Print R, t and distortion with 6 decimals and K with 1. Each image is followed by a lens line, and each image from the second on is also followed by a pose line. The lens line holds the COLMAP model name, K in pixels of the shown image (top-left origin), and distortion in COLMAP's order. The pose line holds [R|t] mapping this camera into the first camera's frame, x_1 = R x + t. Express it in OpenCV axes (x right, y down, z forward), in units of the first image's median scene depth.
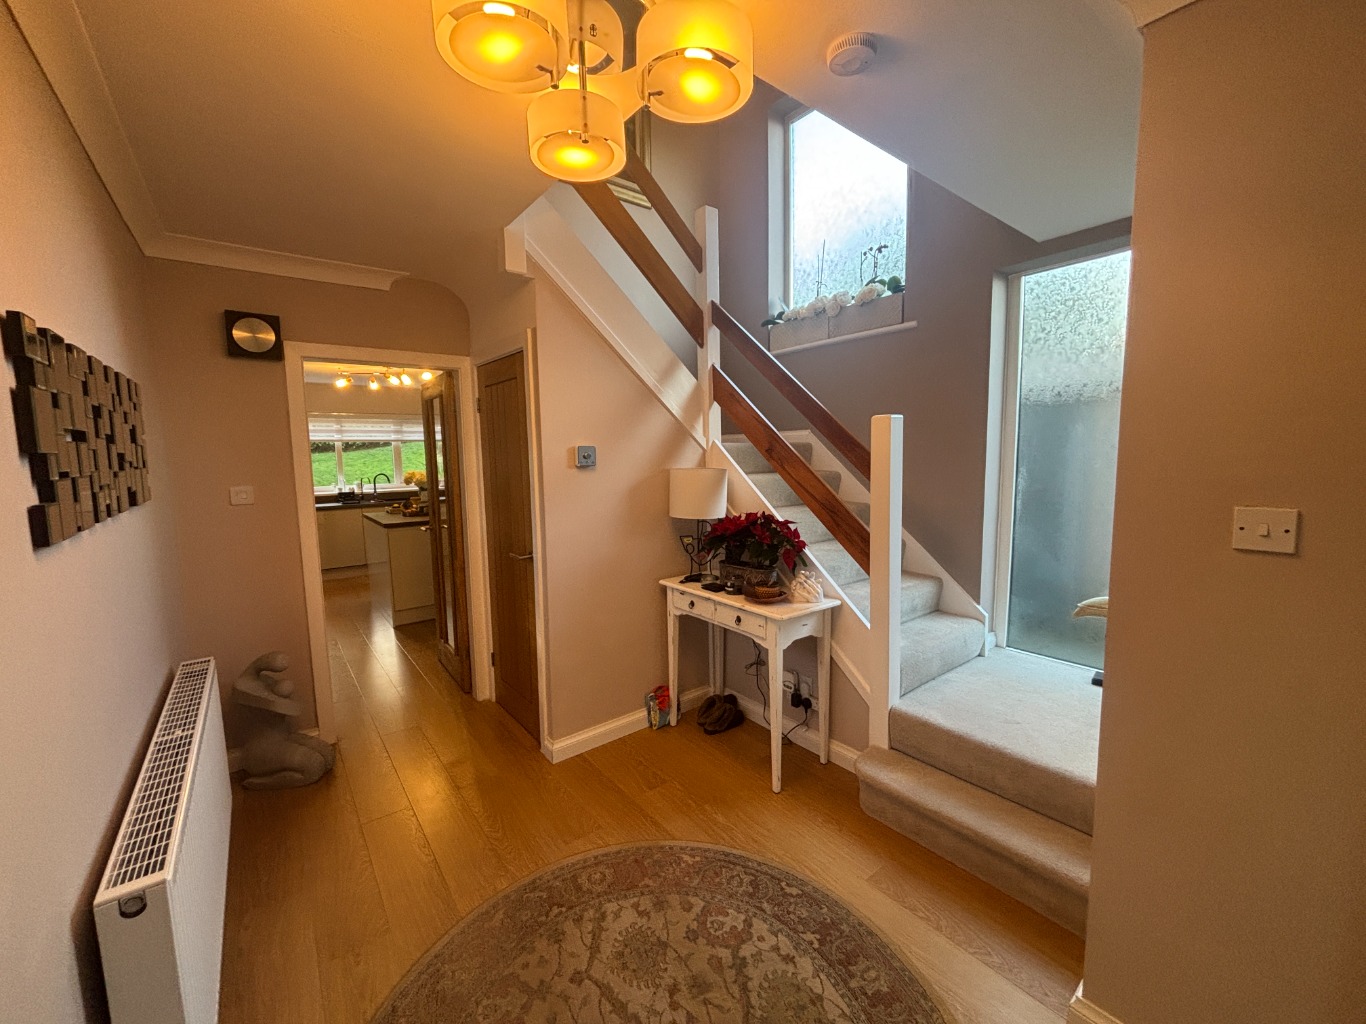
lens RADIAL K [[544.8, 0, 676.4], [0, 544.8, 511.3], [0, 0, 1]] dist [0.002236, 0.000174]
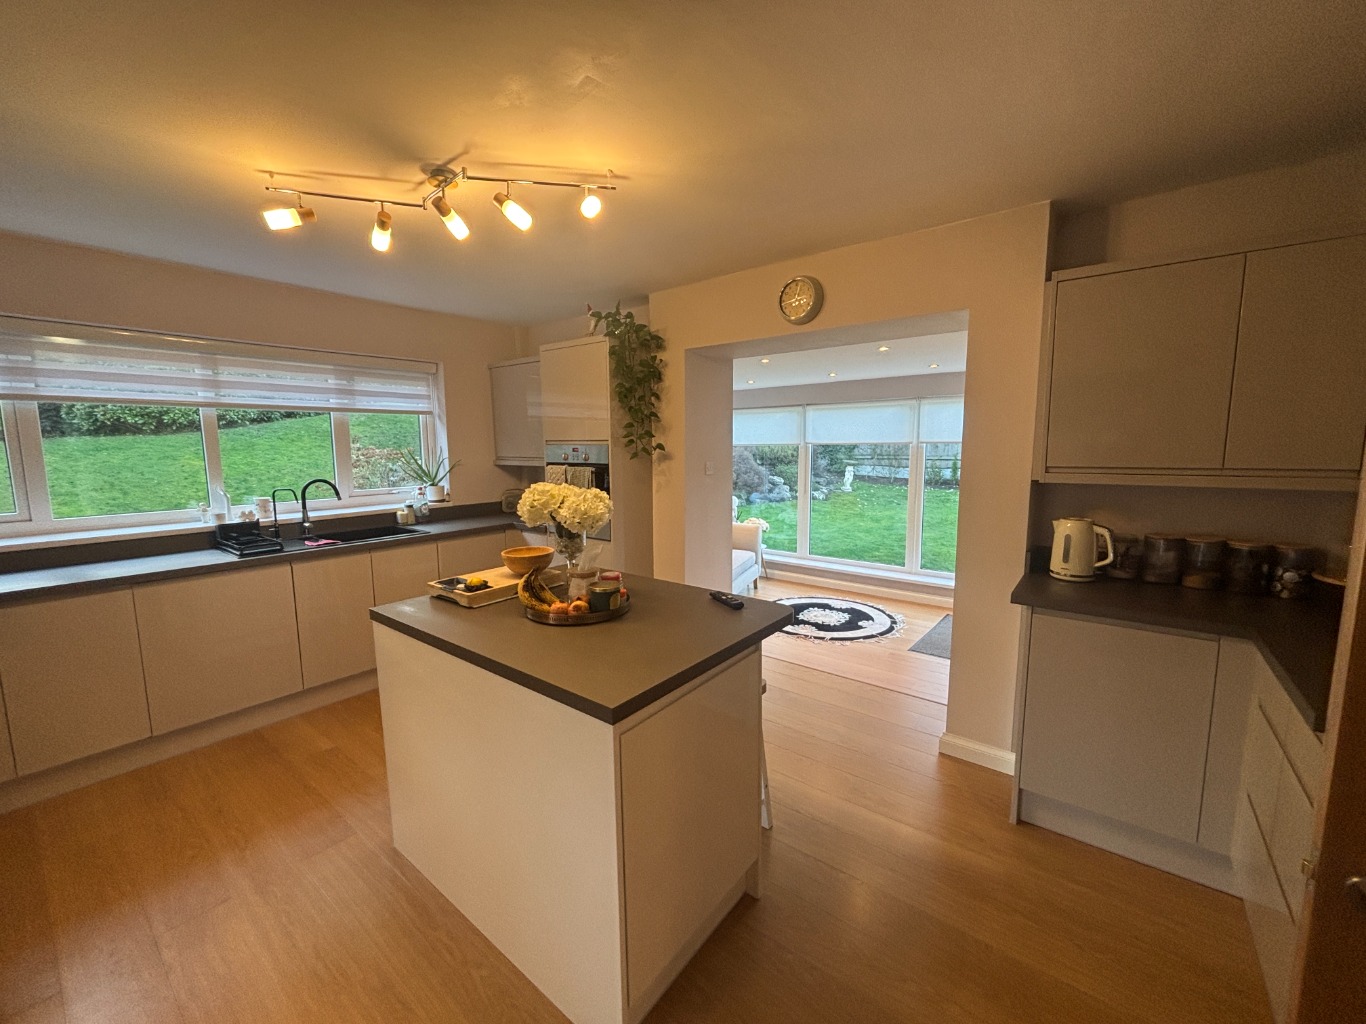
lens RADIAL K [[544.8, 0, 686.7], [0, 544.8, 508.8], [0, 0, 1]] dist [0.002236, 0.000174]
pose [[0.967568, -0.026506, 0.251218, -0.359865], [0.022024, 0.999544, 0.020635, -0.047039], [-0.251650, -0.014433, 0.967711, 0.477390]]
